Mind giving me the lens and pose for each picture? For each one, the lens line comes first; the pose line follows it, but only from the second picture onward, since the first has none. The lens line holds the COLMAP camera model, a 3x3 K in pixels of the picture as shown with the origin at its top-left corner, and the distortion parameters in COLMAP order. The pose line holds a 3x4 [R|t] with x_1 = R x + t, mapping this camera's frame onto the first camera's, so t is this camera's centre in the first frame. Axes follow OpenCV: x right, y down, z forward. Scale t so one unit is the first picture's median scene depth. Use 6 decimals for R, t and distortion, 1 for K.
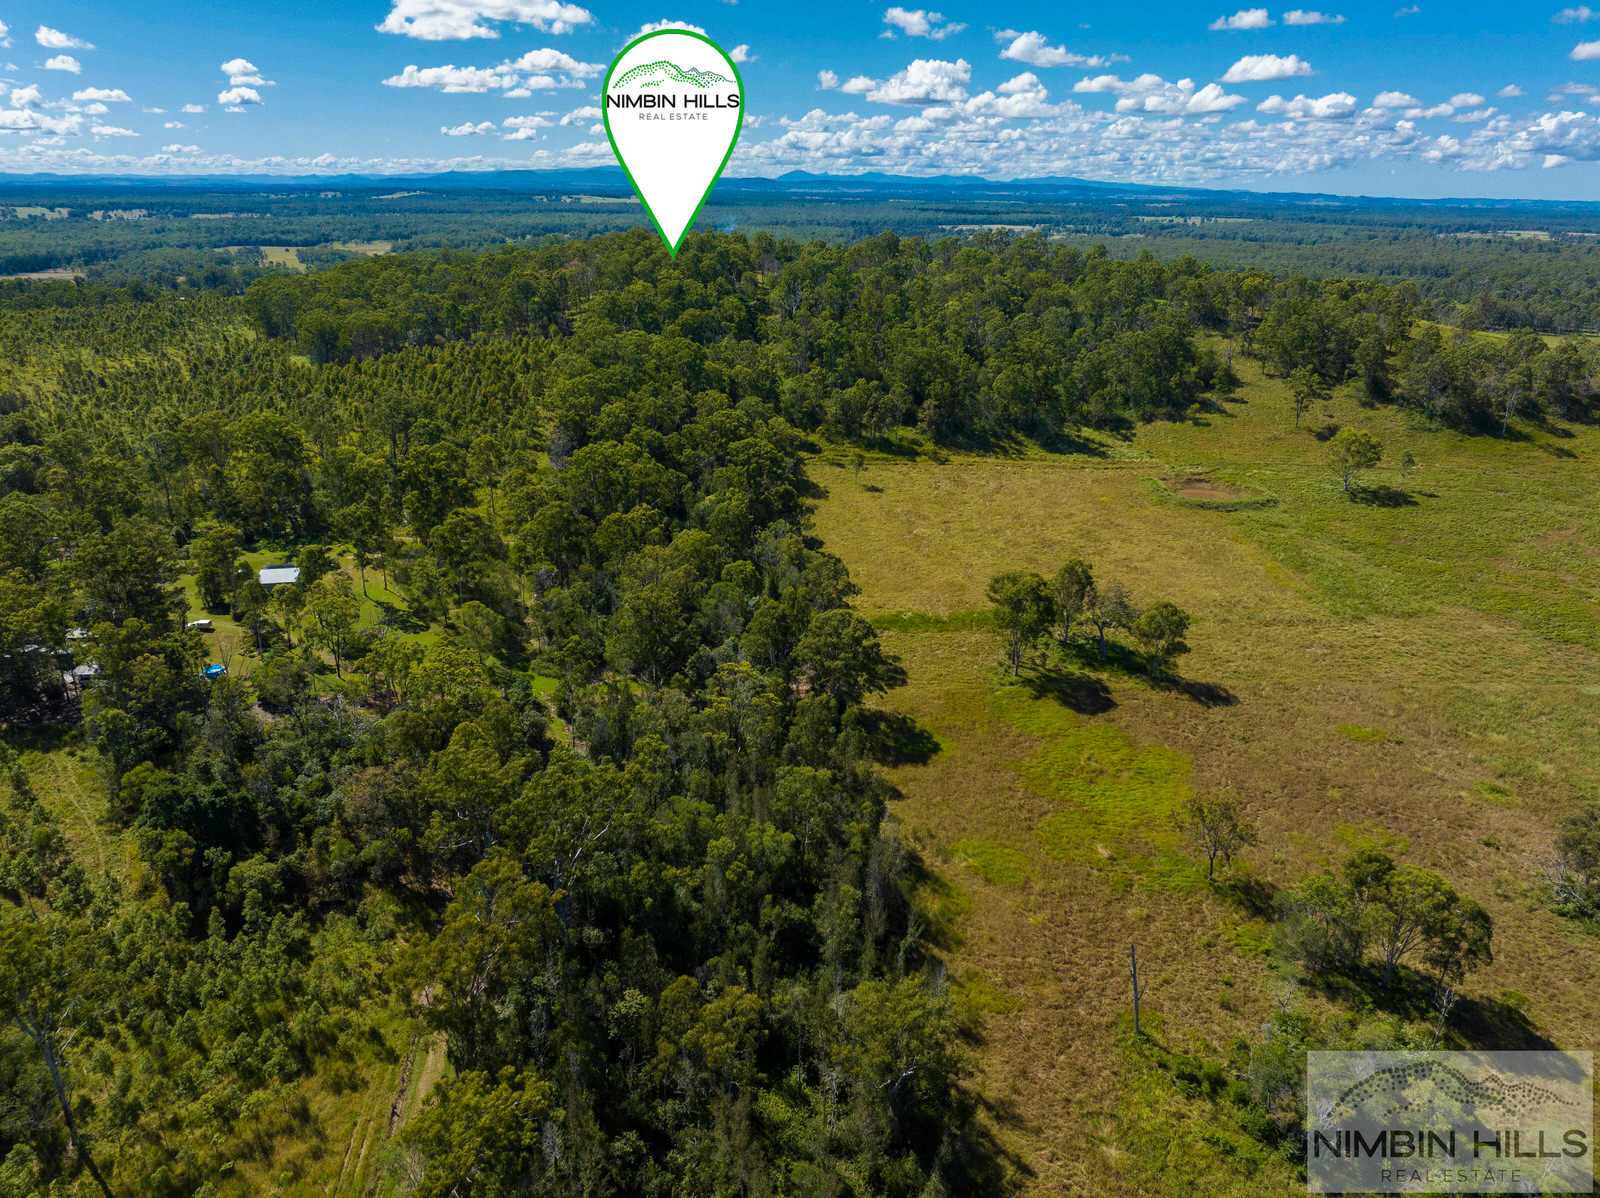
lens RADIAL K [[1119.0, 0, 800.0], [0, 1119.0, 599.0], [0, 0, 1]] dist [-0.033532, -0.003349]
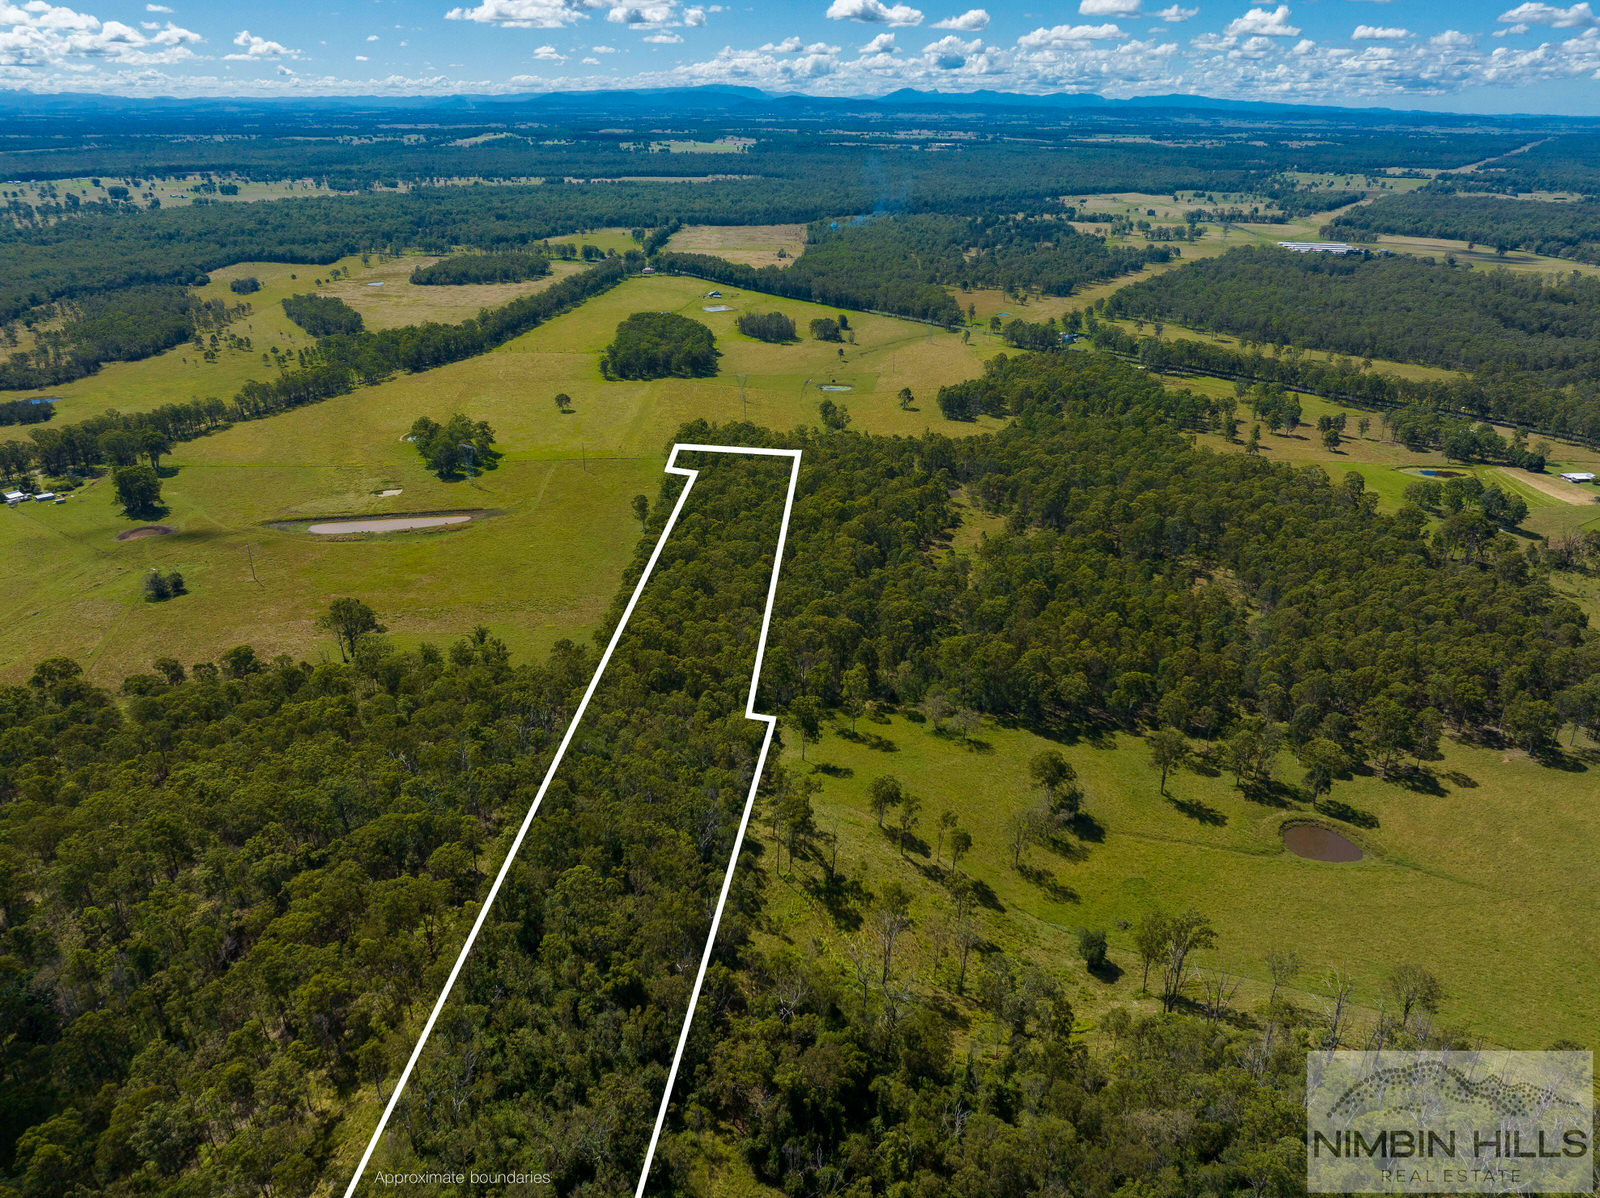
lens RADIAL K [[1112.4, 0, 804.8], [0, 1112.4, 599.1], [0, 0, 1]] dist [-0.053393, 0.028349]
pose [[0.996280, 0.028315, -0.081393, 0.003906], [-0.022418, 0.997118, 0.072483, -0.679151], [0.083211, -0.070389, 0.994043, 0.882796]]
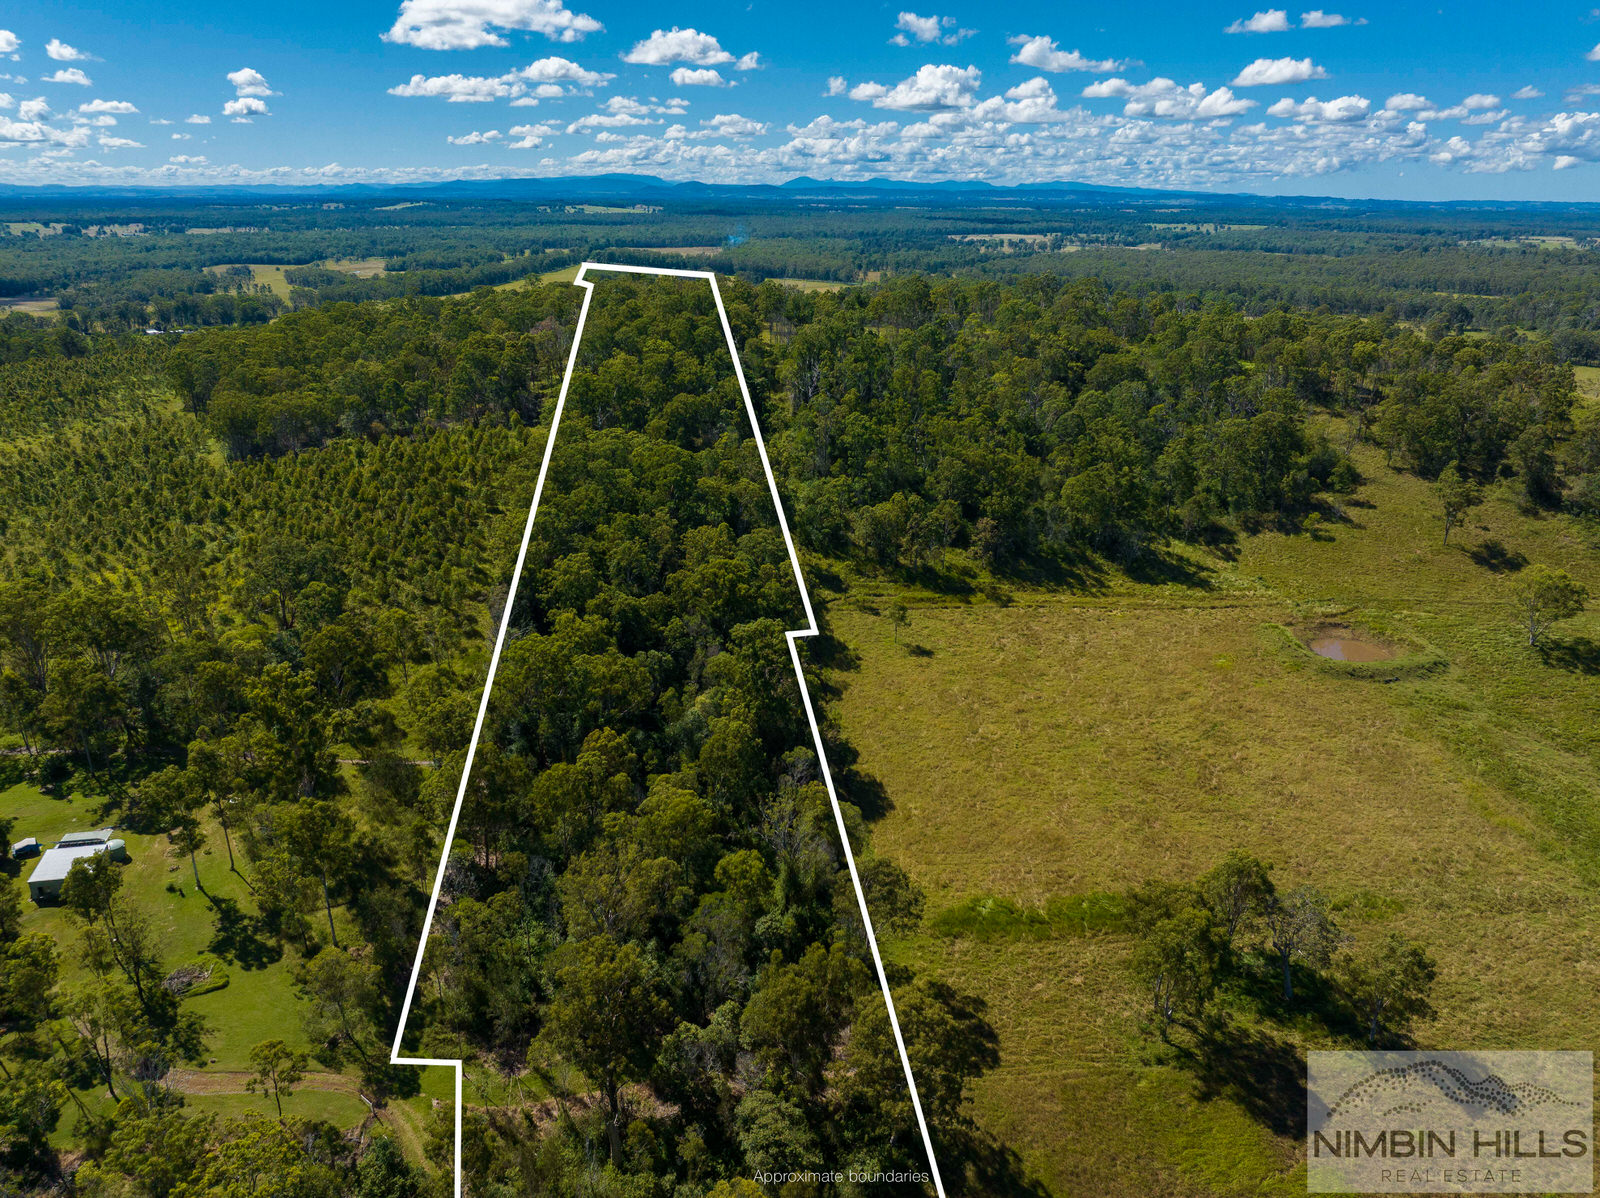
lens RADIAL K [[1114.5, 0, 799.1], [0, 1114.5, 606.7], [0, 0, 1]] dist [-0.031777, -0.003537]
pose [[0.999962, -0.004527, -0.007495, -0.007801], [0.004548, 0.999986, 0.002728, -0.098551], [0.007482, -0.002762, 0.999968, 0.180272]]
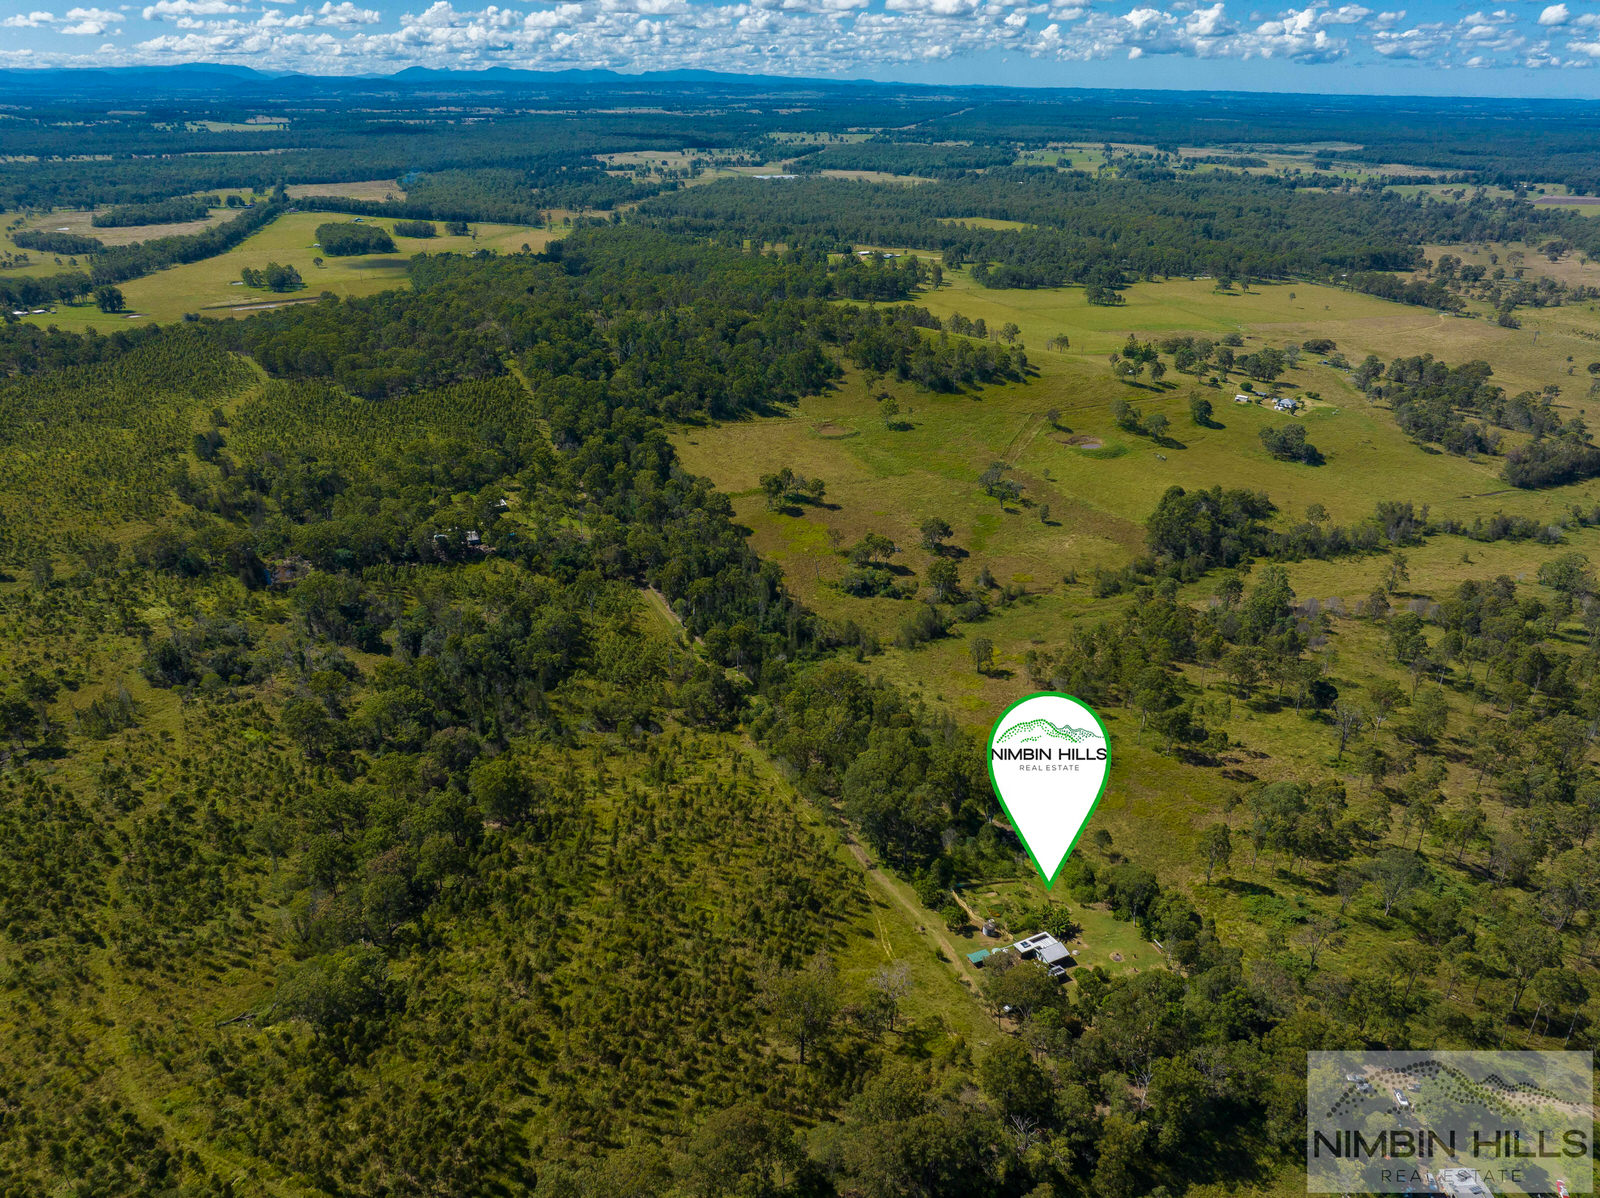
lens RADIAL K [[1134.1, 0, 801.4], [0, 1134.1, 588.9], [0, 0, 1]] dist [-0.042045, 0.006820]
pose [[0.953898, -0.129025, 0.270984, -0.295476], [0.108222, 0.990006, 0.090420, 0.008372], [-0.279942, -0.056925, 0.958328, -0.988349]]
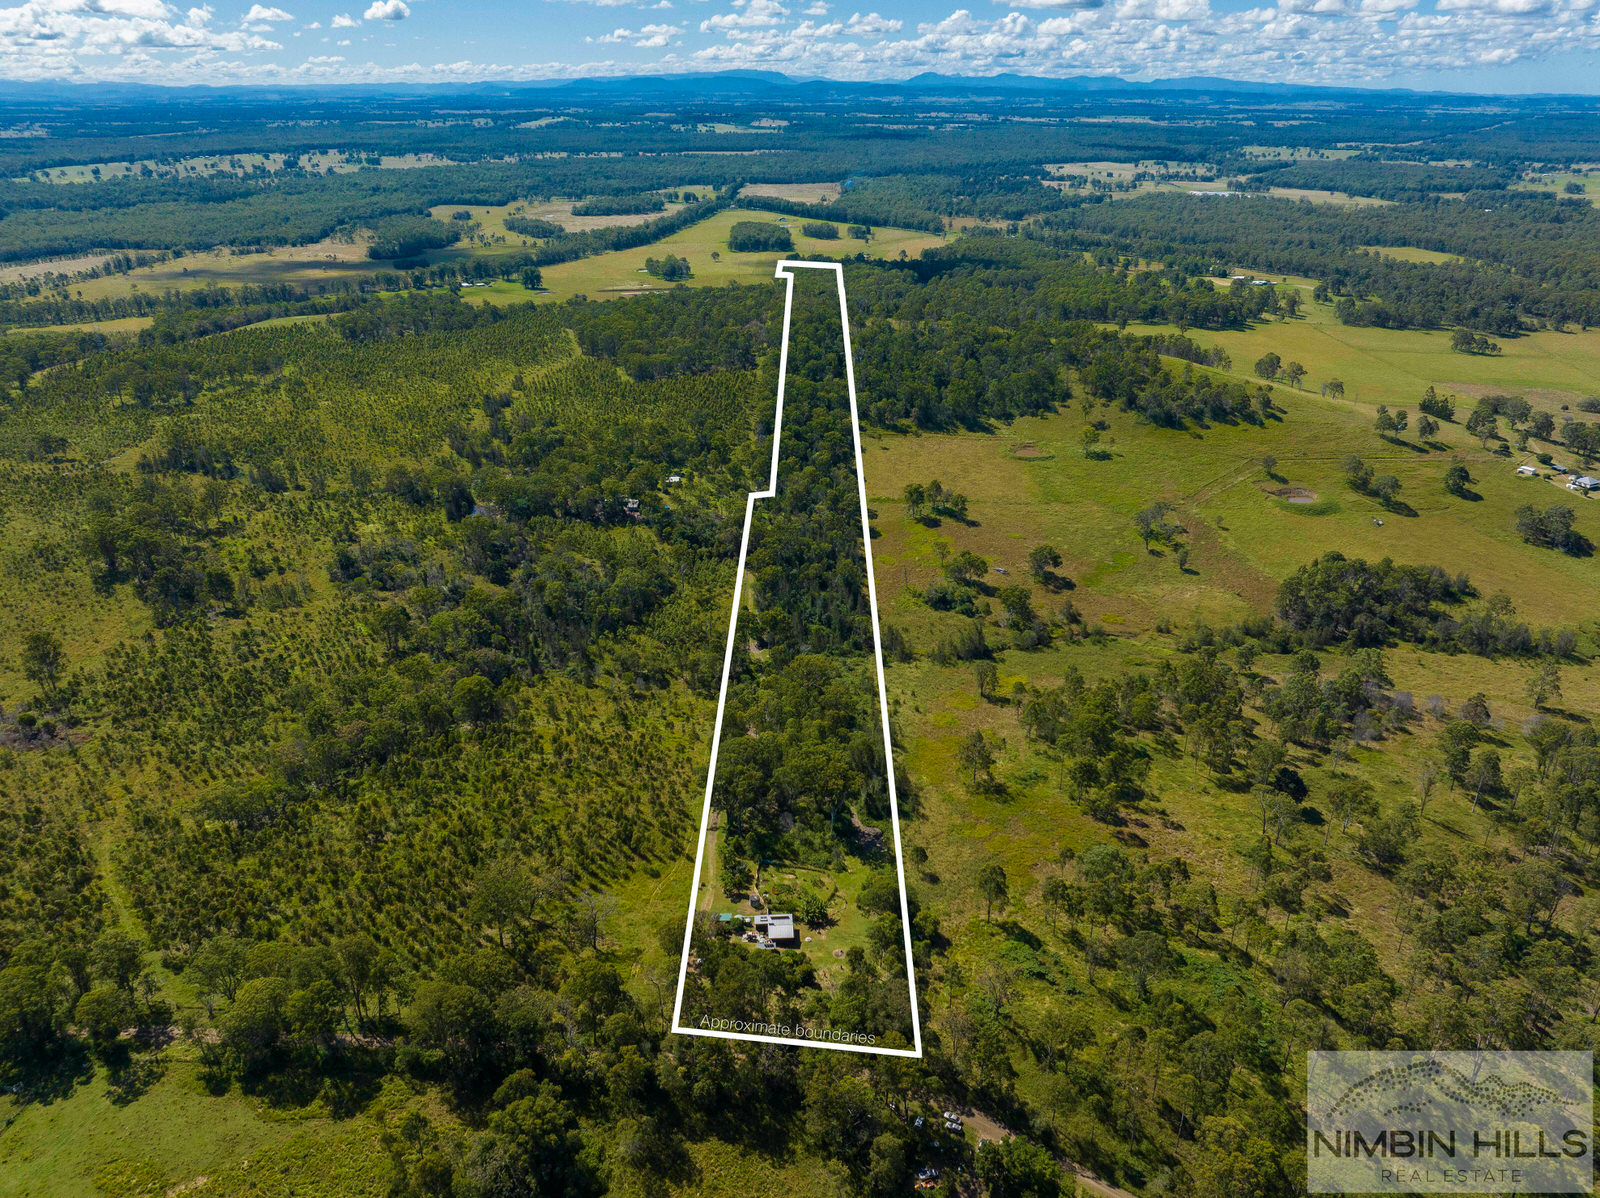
lens RADIAL K [[1134.1, 0, 801.4], [0, 1134.1, 588.9], [0, 0, 1]] dist [-0.042045, 0.006820]
pose [[0.994188, 0.031022, -0.103091, 0.111578], [-0.023911, 0.997295, 0.069507, 0.029267], [0.104969, -0.066638, 0.992240, -1.115036]]
